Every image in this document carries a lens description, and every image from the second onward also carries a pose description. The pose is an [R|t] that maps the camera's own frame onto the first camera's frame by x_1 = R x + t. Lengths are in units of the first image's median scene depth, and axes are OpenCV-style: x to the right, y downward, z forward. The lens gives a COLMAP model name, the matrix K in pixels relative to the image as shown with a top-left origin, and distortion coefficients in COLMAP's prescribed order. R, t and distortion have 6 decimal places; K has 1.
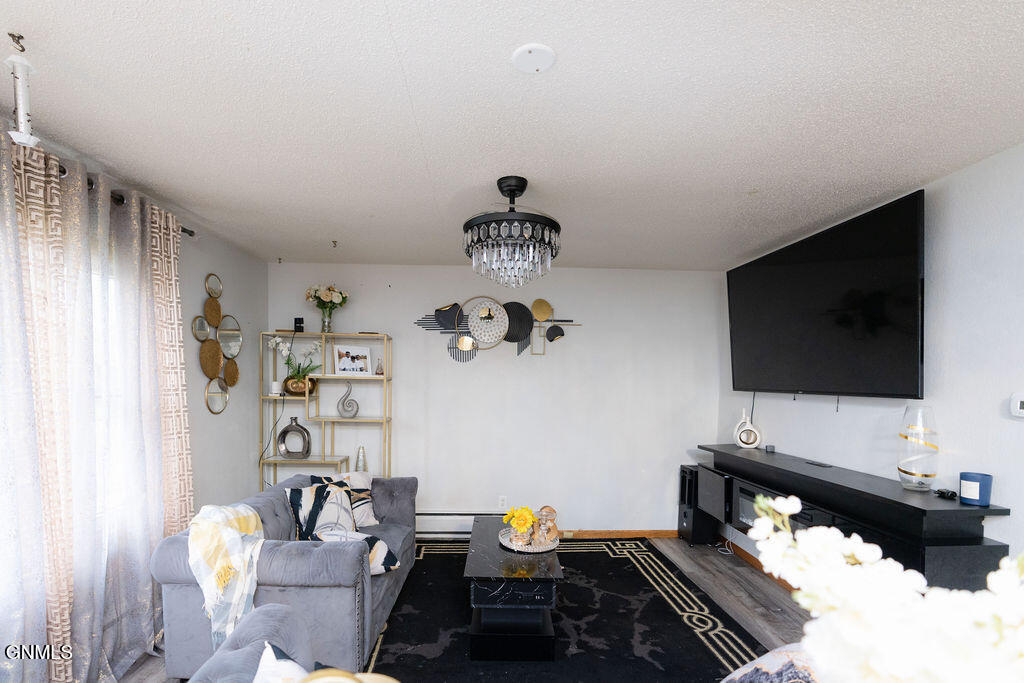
lens RADIAL K [[474.8, 0, 512.1], [0, 474.8, 398.0], [0, 0, 1]] dist [-0.001824, -0.000334]
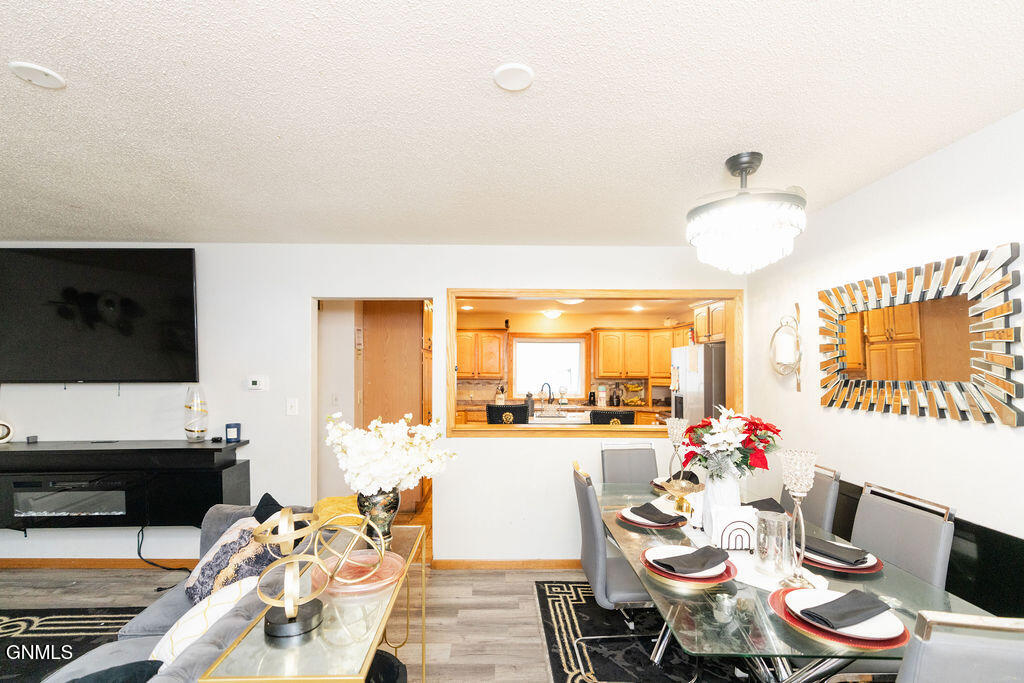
lens RADIAL K [[465.4, 0, 504.1], [0, 465.4, 359.2], [0, 0, 1]] dist [0.000780, 0.000263]
pose [[0.025934, 0.008696, 0.999626, -0.627833], [0.040662, 0.999125, -0.009746, -0.015600], [-0.998836, 0.040899, 0.025557, -0.030766]]
